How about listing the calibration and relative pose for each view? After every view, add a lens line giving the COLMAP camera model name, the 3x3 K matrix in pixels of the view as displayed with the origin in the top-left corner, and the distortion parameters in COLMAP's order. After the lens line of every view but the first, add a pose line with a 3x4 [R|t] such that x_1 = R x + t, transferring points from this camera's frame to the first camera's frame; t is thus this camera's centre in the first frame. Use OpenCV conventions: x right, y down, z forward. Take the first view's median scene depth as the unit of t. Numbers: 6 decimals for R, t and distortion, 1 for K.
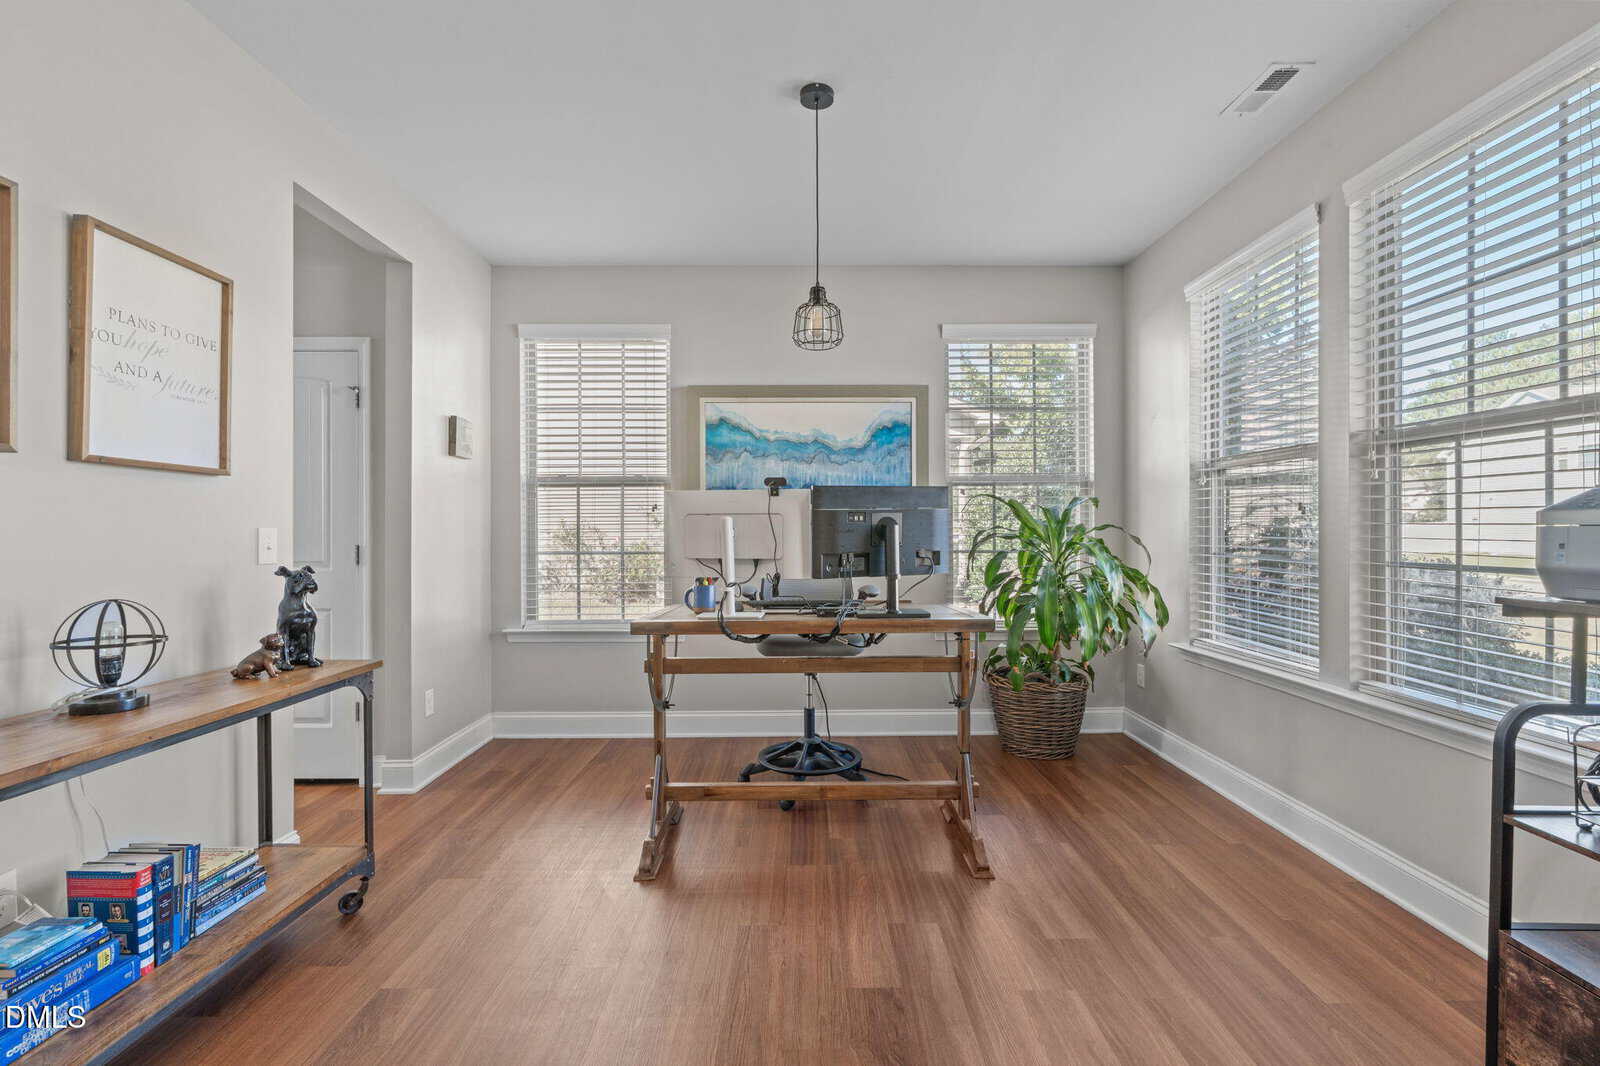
lens RADIAL K [[723.7, 0, 799.3], [0, 723.7, 532.2], [0, 0, 1]] dist [-0.007902, 0.003219]
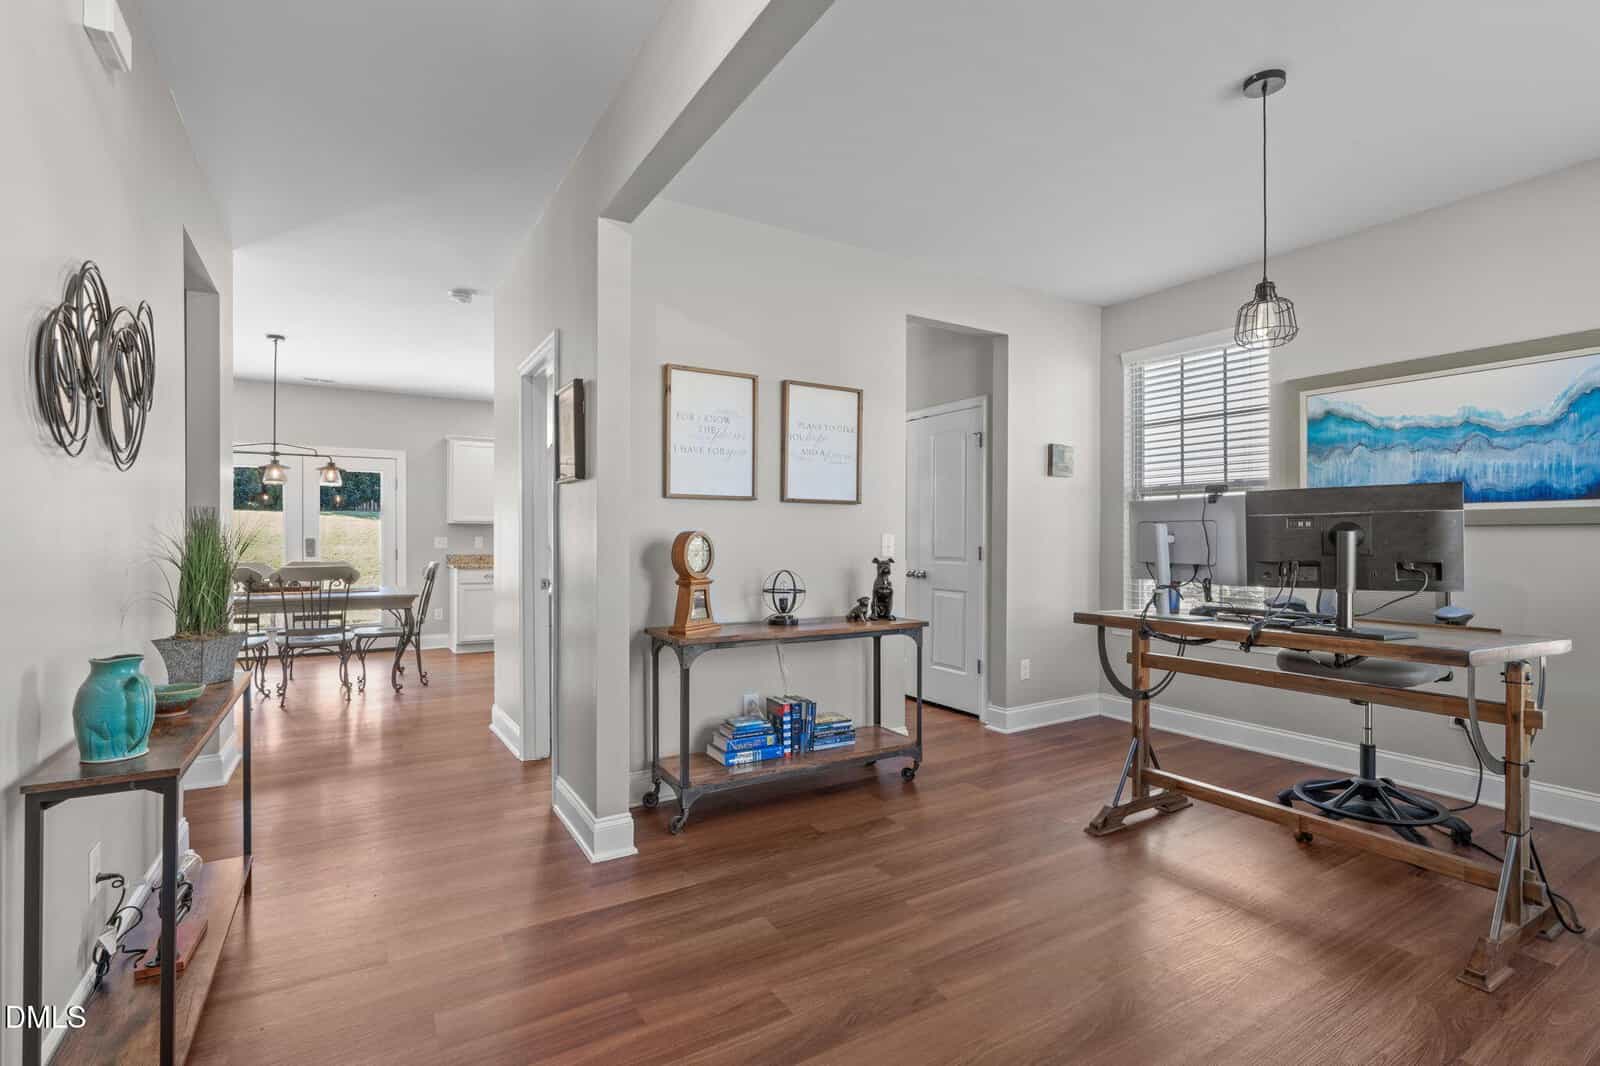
lens RADIAL K [[723.7, 0, 822.8], [0, 723.7, 541.7], [0, 0, 1]] dist [-0.007902, 0.003219]
pose [[0.544284, 0.007921, -0.838864, 0.516742], [-0.003925, 0.999969, 0.006895, -0.000518], [0.838892, -0.000460, 0.544298, -0.009183]]
